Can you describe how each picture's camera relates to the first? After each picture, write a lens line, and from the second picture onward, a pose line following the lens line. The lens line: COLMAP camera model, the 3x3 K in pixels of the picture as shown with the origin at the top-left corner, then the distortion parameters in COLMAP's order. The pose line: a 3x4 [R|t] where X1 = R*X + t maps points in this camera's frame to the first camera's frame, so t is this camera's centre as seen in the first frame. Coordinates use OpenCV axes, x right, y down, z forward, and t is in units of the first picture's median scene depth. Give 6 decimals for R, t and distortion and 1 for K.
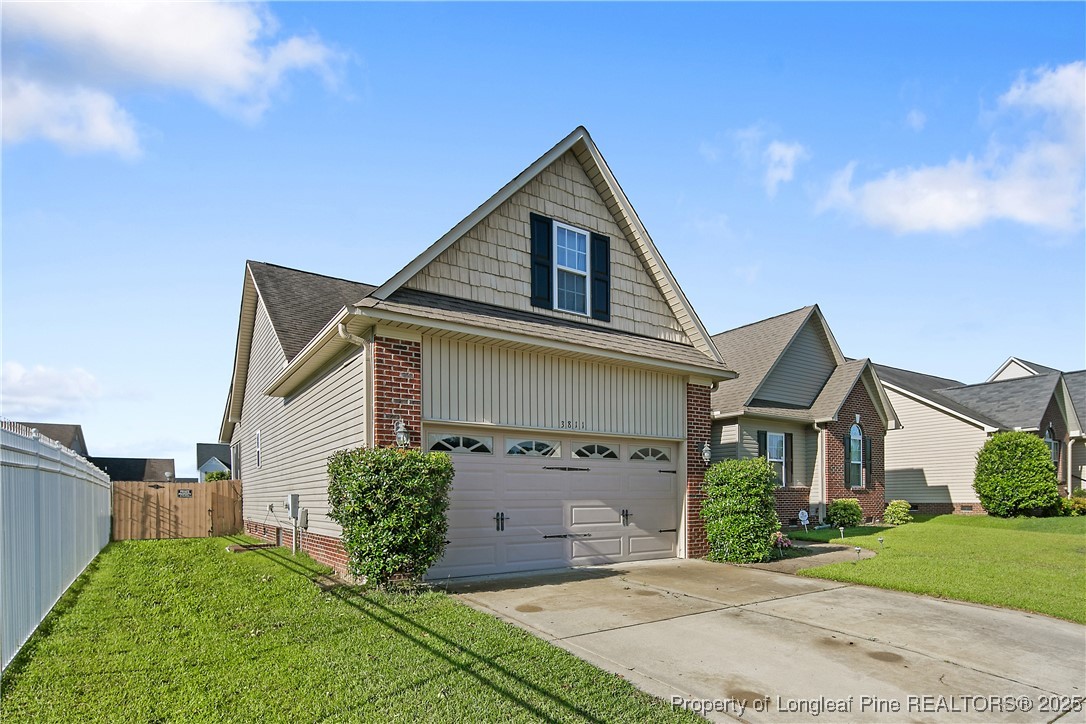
lens RADIAL K [[527.1, 0, 547.7], [0, 527.1, 365.1], [0, 0, 1]] dist [0.004646, -0.004769]
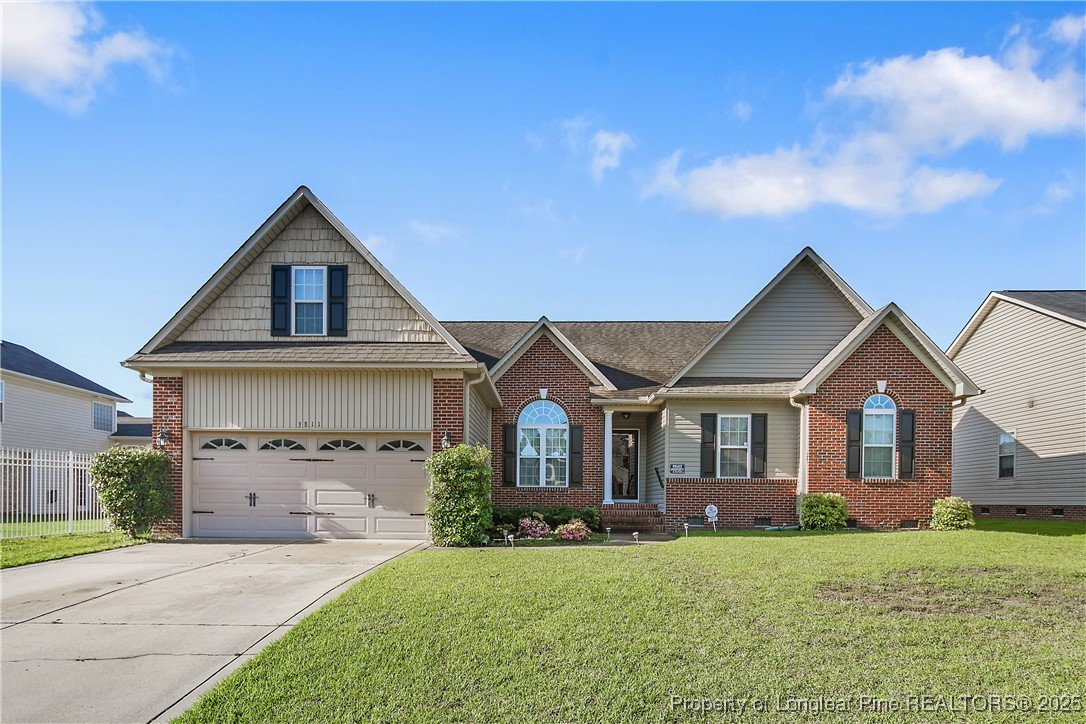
lens RADIAL K [[527.1, 0, 541.8], [0, 527.1, 367.0], [0, 0, 1]] dist [0.004646, -0.004769]
pose [[0.834064, -0.125455, -0.537213, 1.150037], [0.121268, 0.991675, -0.043308, 0.095265], [0.538174, -0.029025, 0.842334, 0.238135]]
